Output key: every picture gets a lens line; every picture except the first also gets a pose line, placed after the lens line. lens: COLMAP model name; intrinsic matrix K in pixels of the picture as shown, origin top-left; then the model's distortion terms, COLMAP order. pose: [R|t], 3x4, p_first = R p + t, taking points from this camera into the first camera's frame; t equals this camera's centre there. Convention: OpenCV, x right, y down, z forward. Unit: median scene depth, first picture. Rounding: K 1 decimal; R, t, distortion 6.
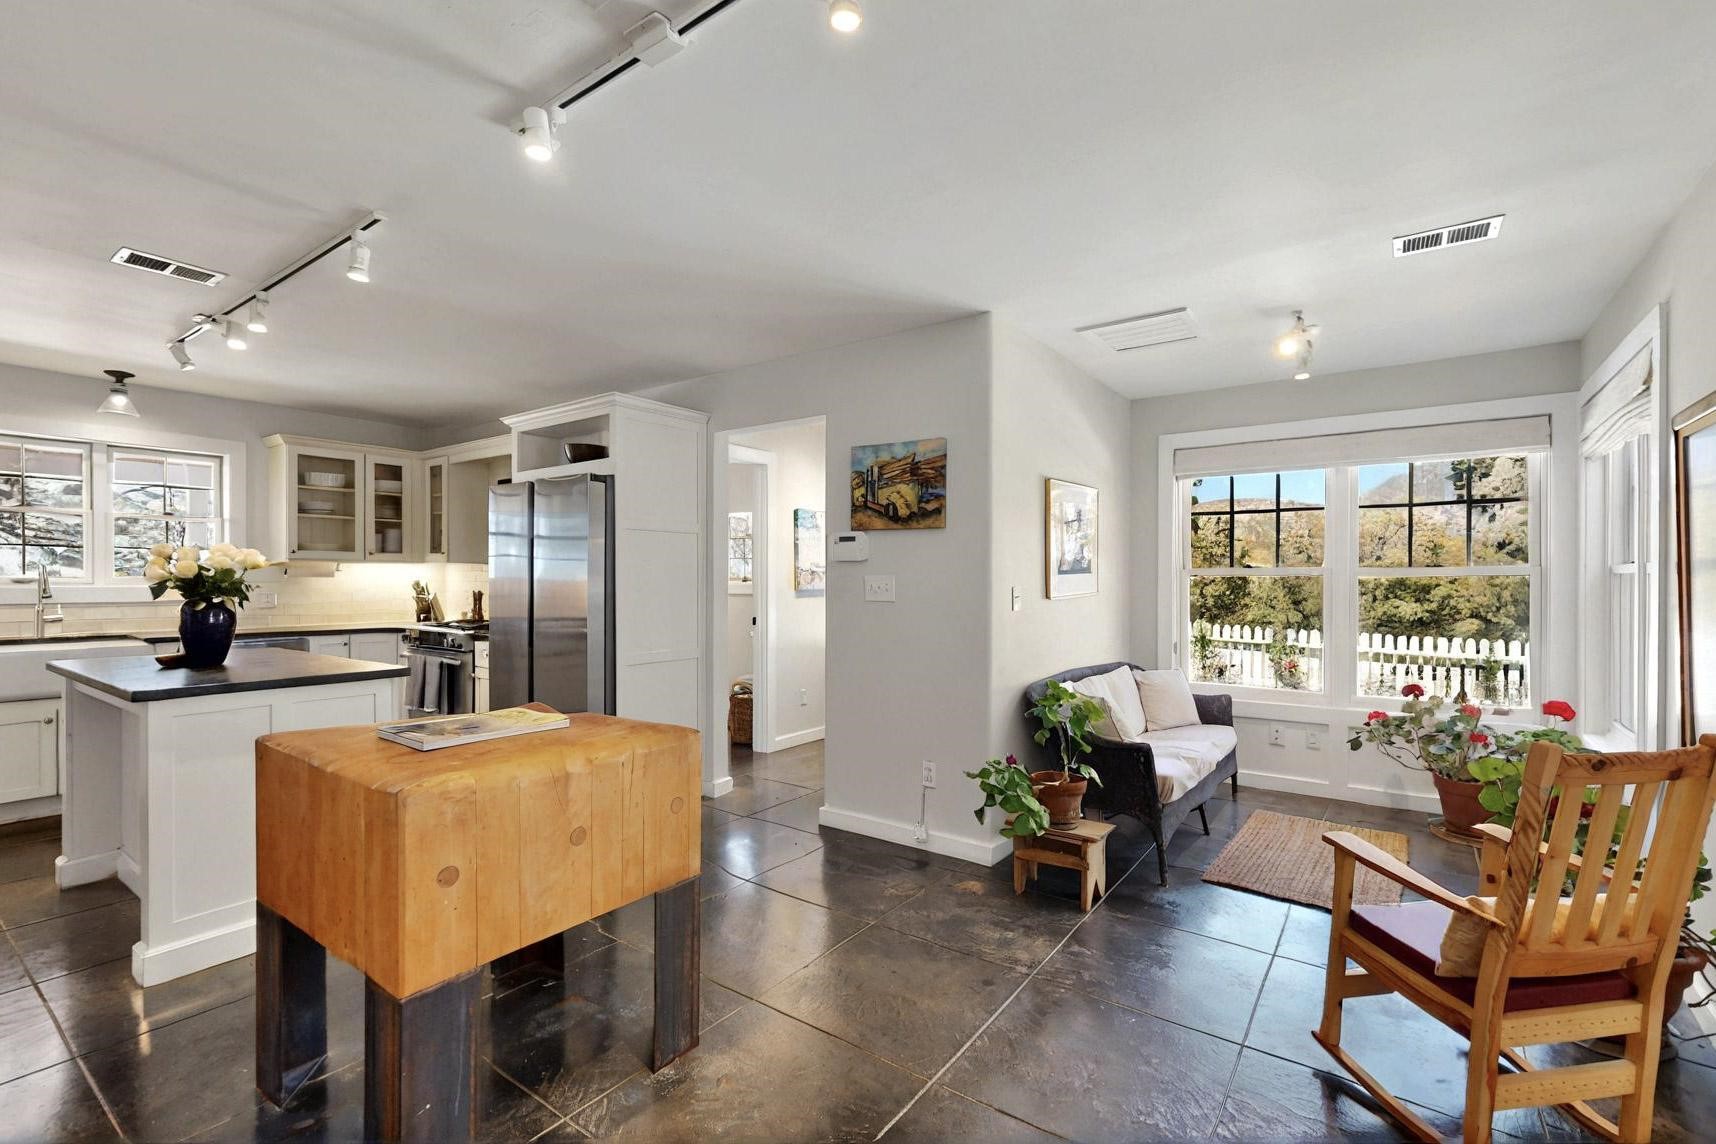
lens RADIAL K [[754.5, 0, 855.3], [0, 754.5, 577.0], [0, 0, 1]] dist [-0.004633, -0.000838]
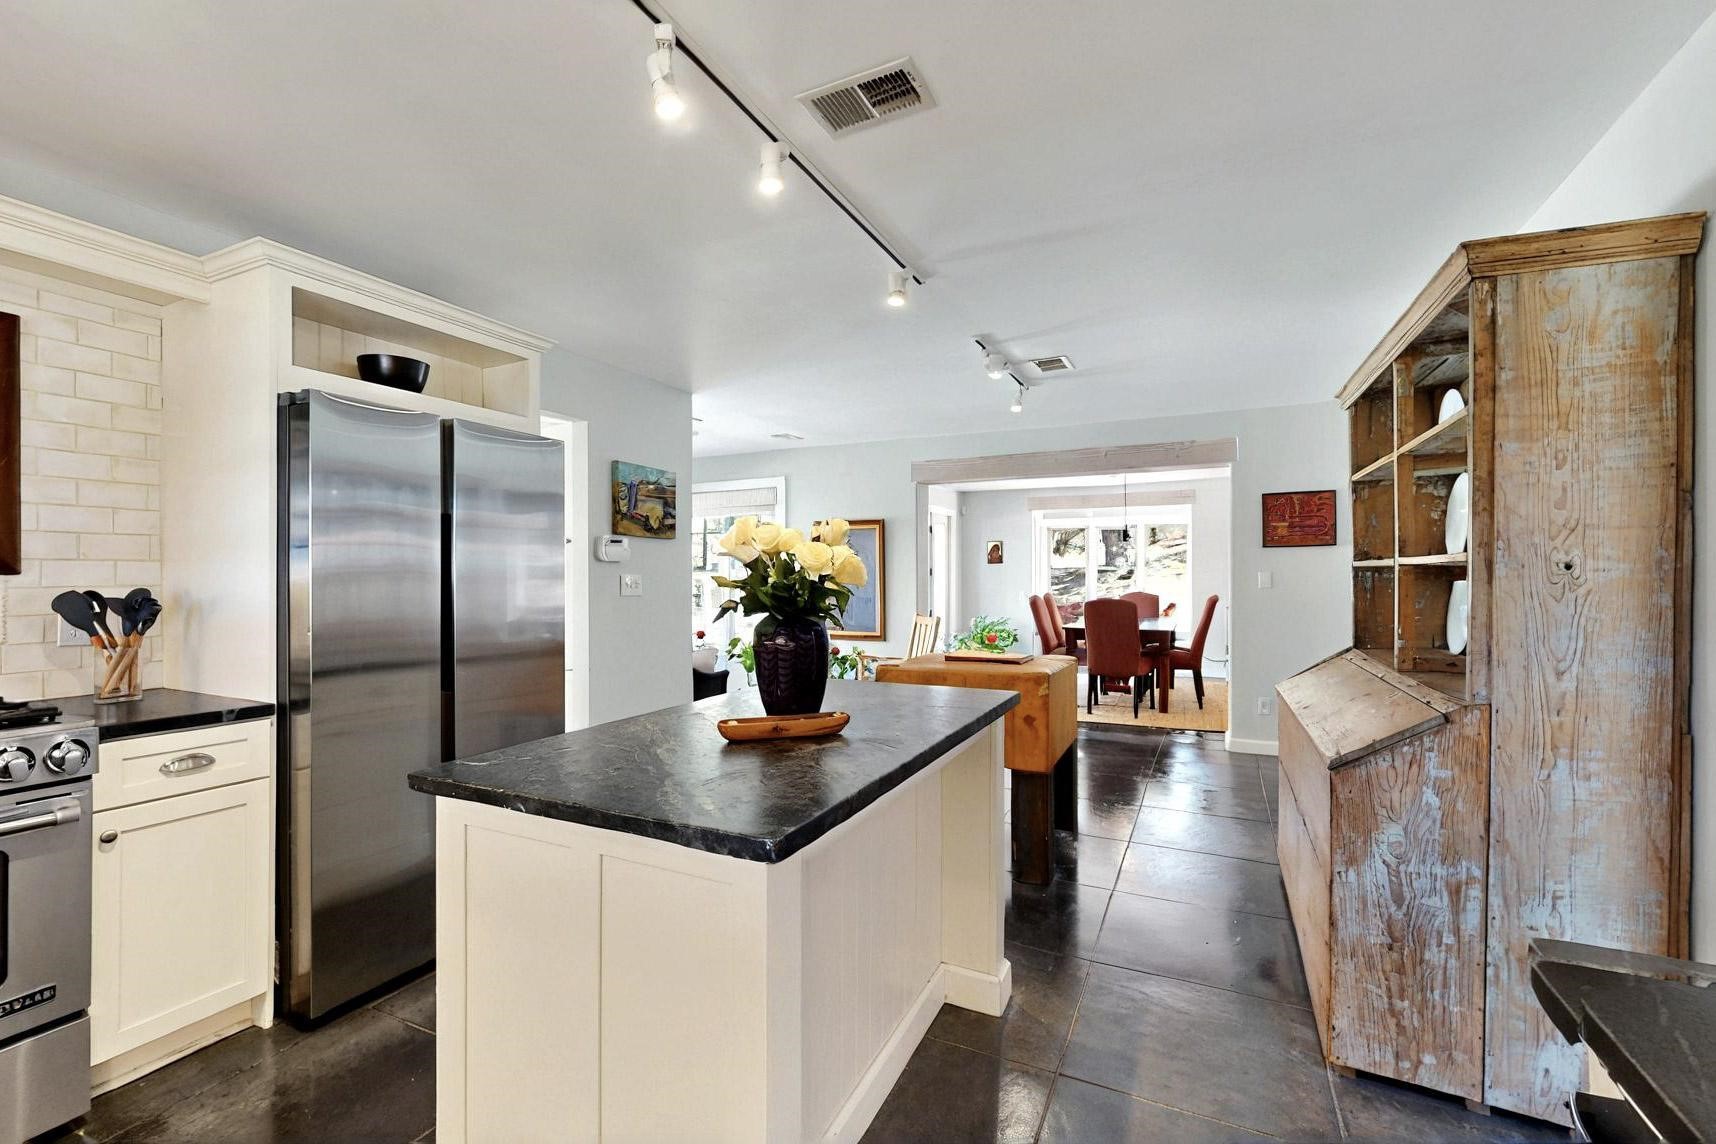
lens RADIAL K [[754.5, 0, 852.5], [0, 754.5, 577.9], [0, 0, 1]] dist [-0.004633, -0.000838]
pose [[-0.164669, -0.002281, 0.986346, -1.228575], [-0.002313, 0.999995, 0.001927, 0.000144], [-0.986346, -0.001964, -0.164674, 0.882664]]
